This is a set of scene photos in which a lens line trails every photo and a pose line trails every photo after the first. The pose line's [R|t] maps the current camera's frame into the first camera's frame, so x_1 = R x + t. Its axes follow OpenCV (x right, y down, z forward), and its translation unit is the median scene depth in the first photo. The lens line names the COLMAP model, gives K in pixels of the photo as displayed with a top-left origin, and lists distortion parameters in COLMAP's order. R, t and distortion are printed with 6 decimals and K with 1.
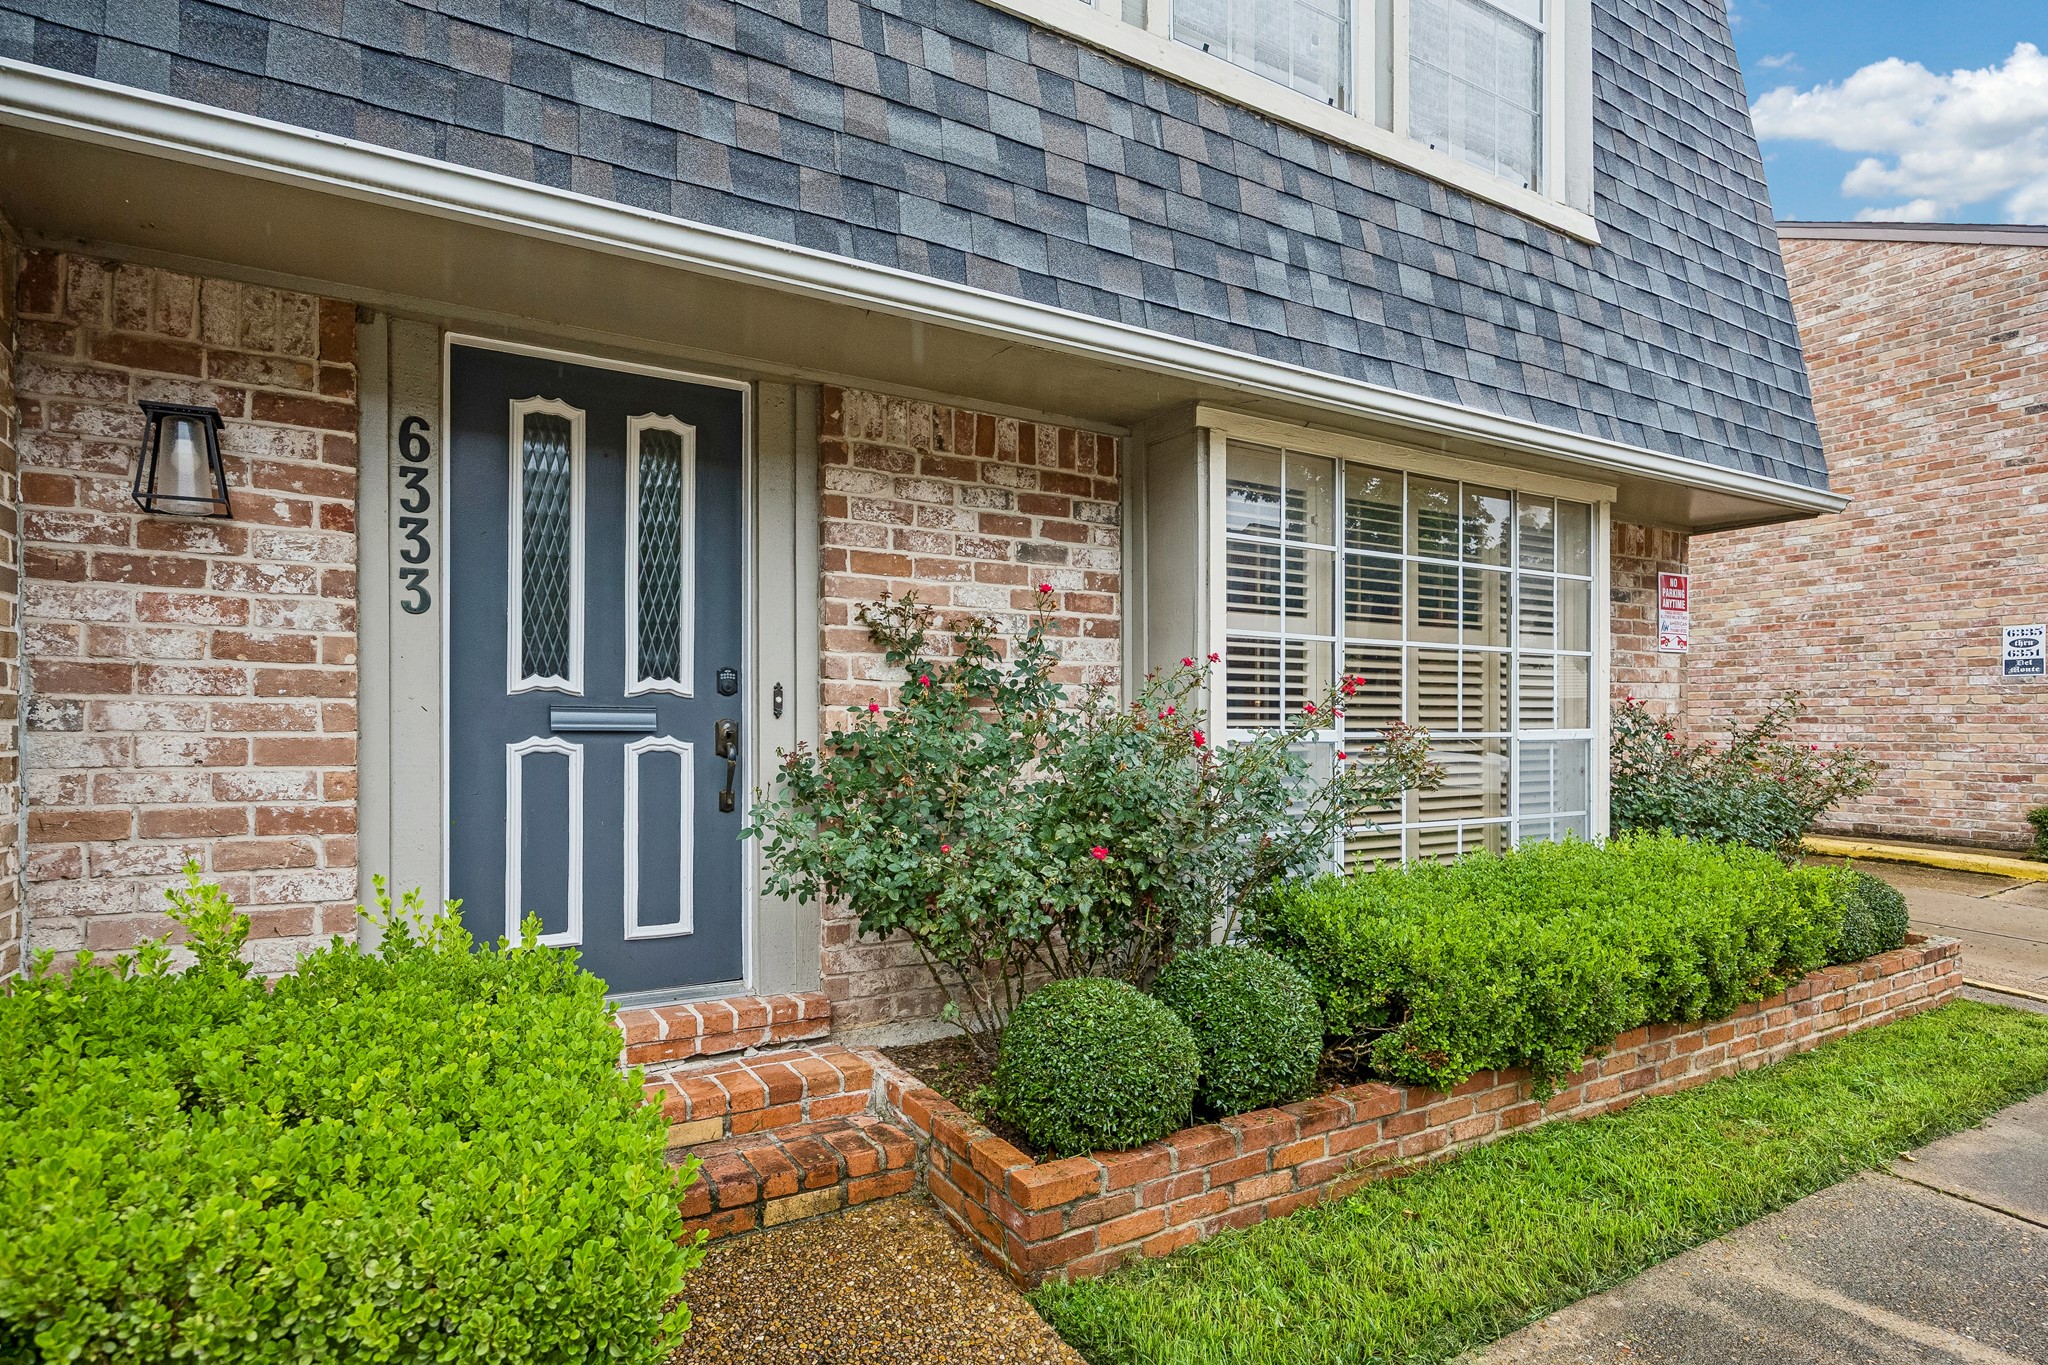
lens RADIAL K [[1028.5, 0, 1026.1], [0, 1028.5, 729.3], [0, 0, 1]] dist [-0.012824, 0.000331]
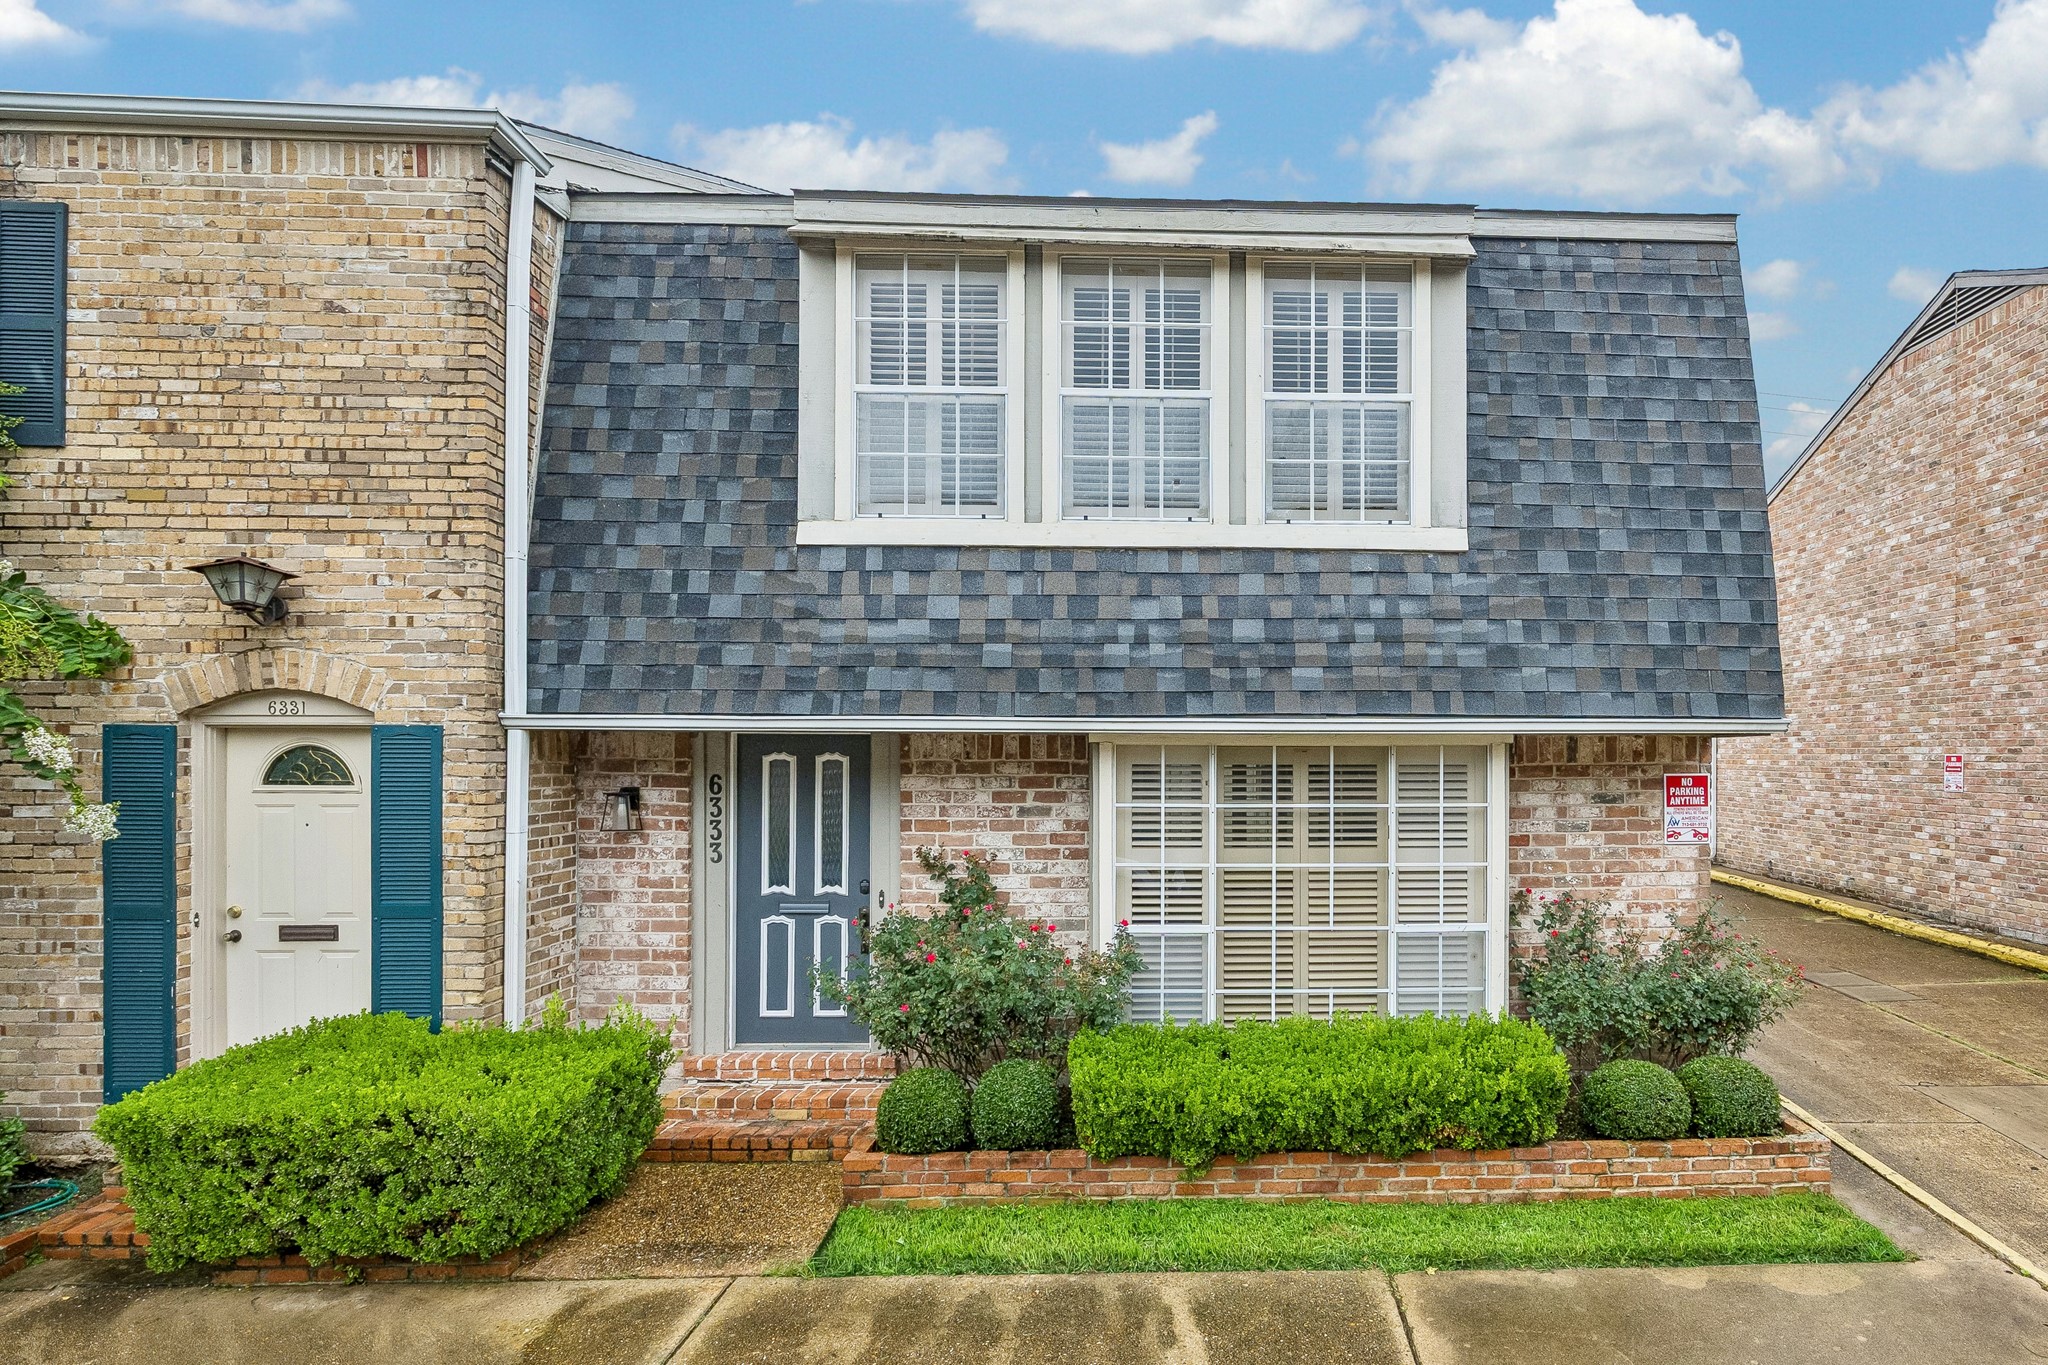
lens RADIAL K [[819.8, 0, 1024.2], [0, 819.8, 823.8], [0, 0, 1]] dist [-0.013754, 0.000018]
pose [[0.883516, -0.002069, -0.468396, 0.788354], [-0.000319, 0.999987, -0.005019, -0.178797], [0.468401, 0.004584, 0.883504, -0.248144]]
